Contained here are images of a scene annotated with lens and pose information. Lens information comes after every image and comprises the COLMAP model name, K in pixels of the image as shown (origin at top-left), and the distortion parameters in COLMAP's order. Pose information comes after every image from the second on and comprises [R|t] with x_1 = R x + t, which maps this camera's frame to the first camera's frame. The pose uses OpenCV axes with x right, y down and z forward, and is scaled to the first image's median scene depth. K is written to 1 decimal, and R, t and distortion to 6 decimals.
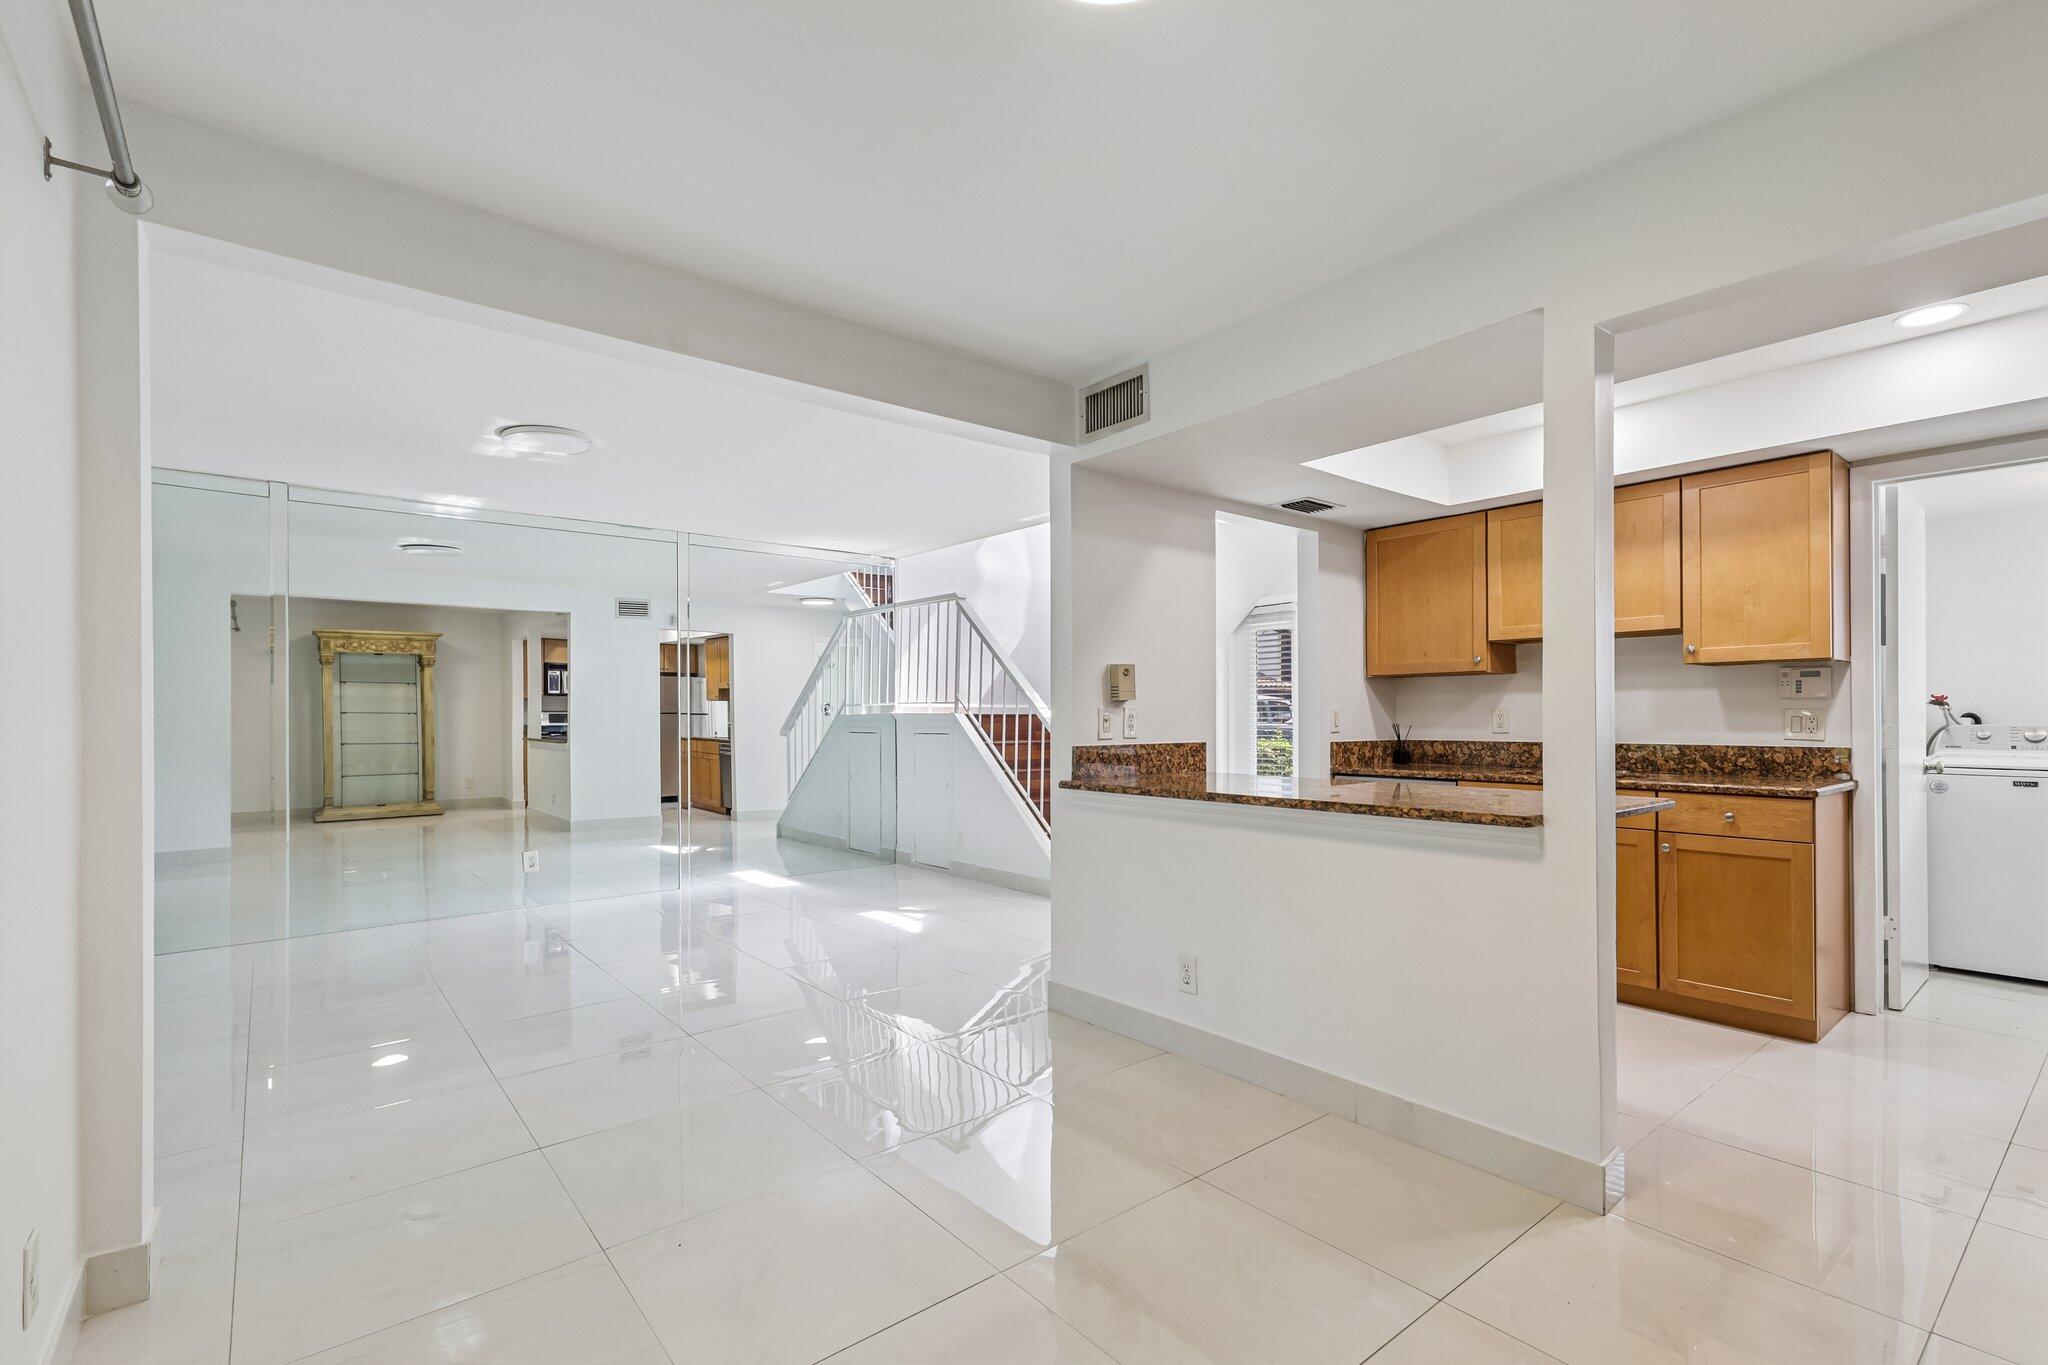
lens RADIAL K [[934.6, 0, 1009.2], [0, 934.6, 715.5], [0, 0, 1]] dist [0.016301, -0.004736]
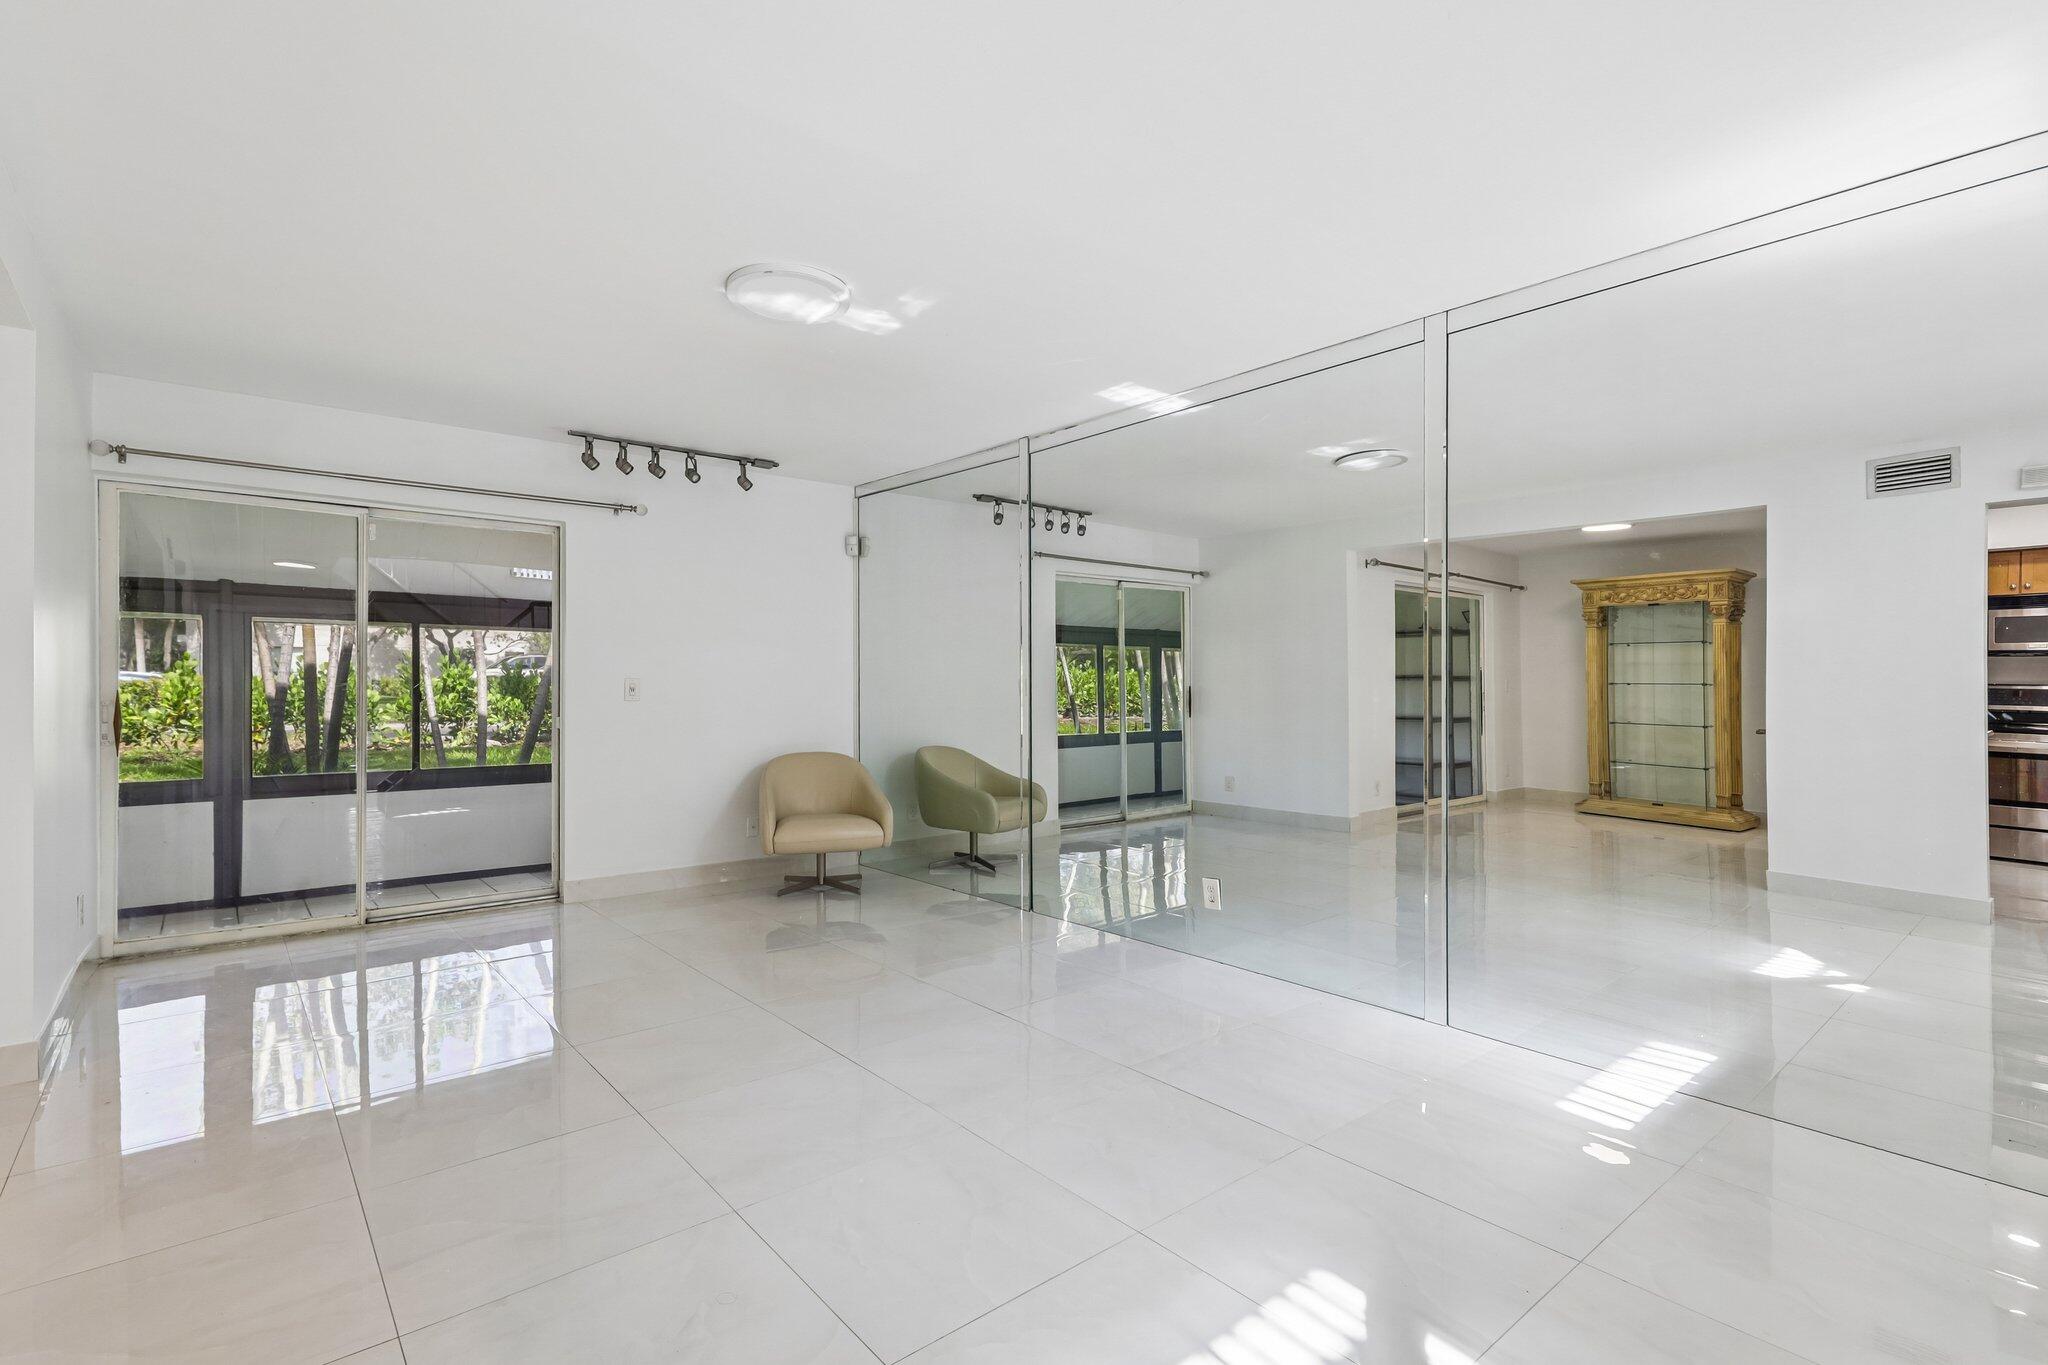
lens RADIAL K [[934.6, 0, 1011.1], [0, 934.6, 703.5], [0, 0, 1]] dist [0.016301, -0.004736]
pose [[0.015260, 0.026420, -0.999534, 0.201166], [-0.005000, 0.999640, 0.026347, -0.004137], [0.999871, 0.004596, 0.015386, 1.021463]]
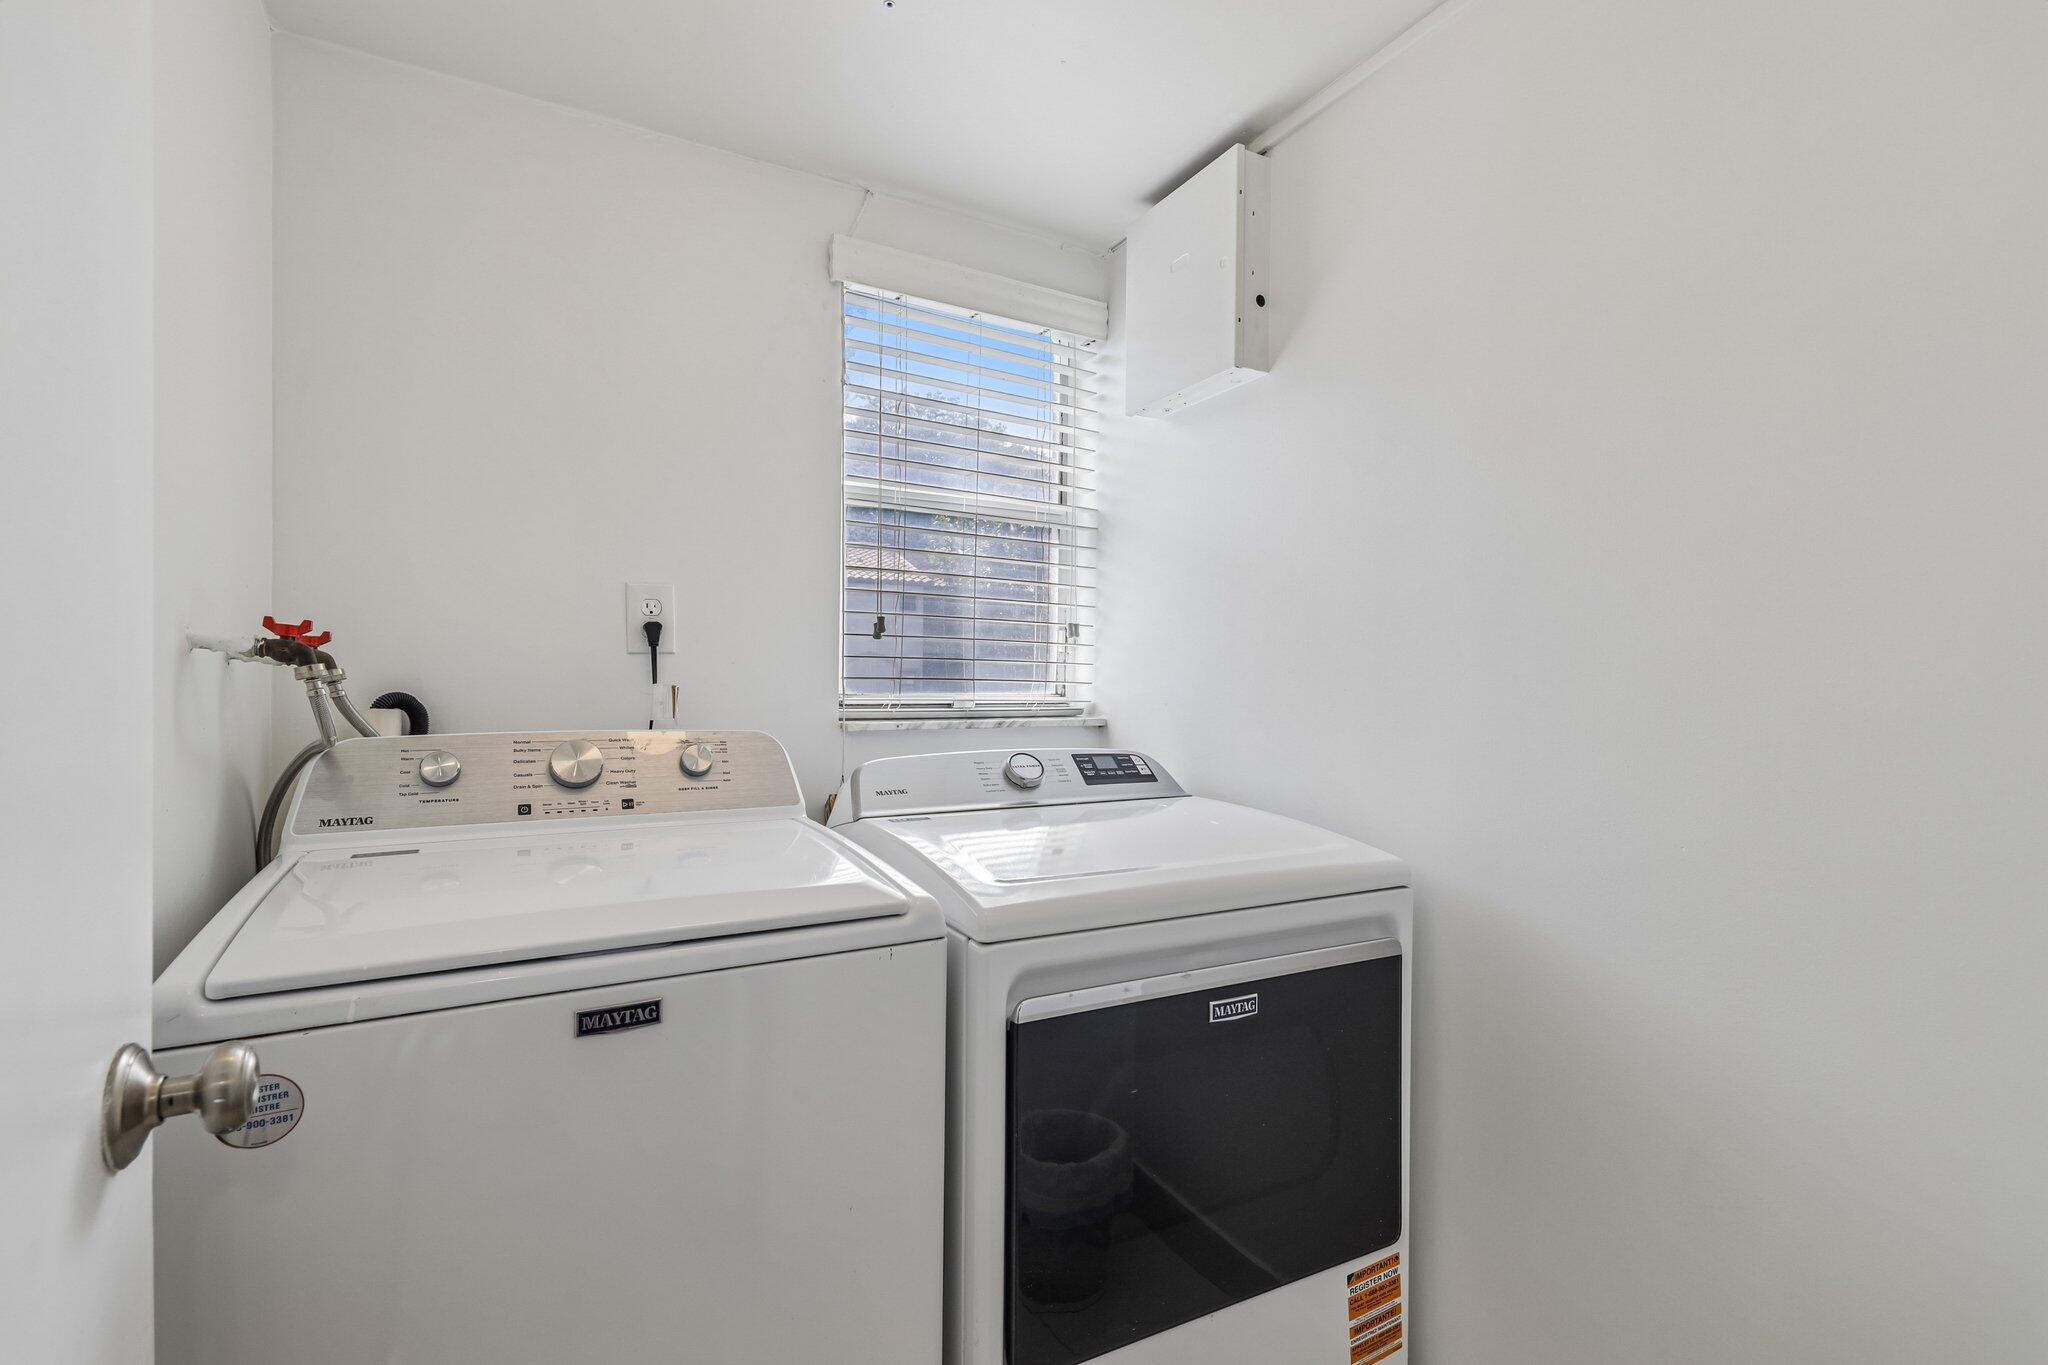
lens RADIAL K [[934.6, 0, 1016.2], [0, 934.6, 696.5], [0, 0, 1]] dist [0.016301, -0.004736]
pose [[0.184868, -0.003504, 0.982757, 0.731781], [-0.000614, 0.999993, 0.003681, -0.002647], [-0.982763, -0.001284, 0.184865, 0.724843]]
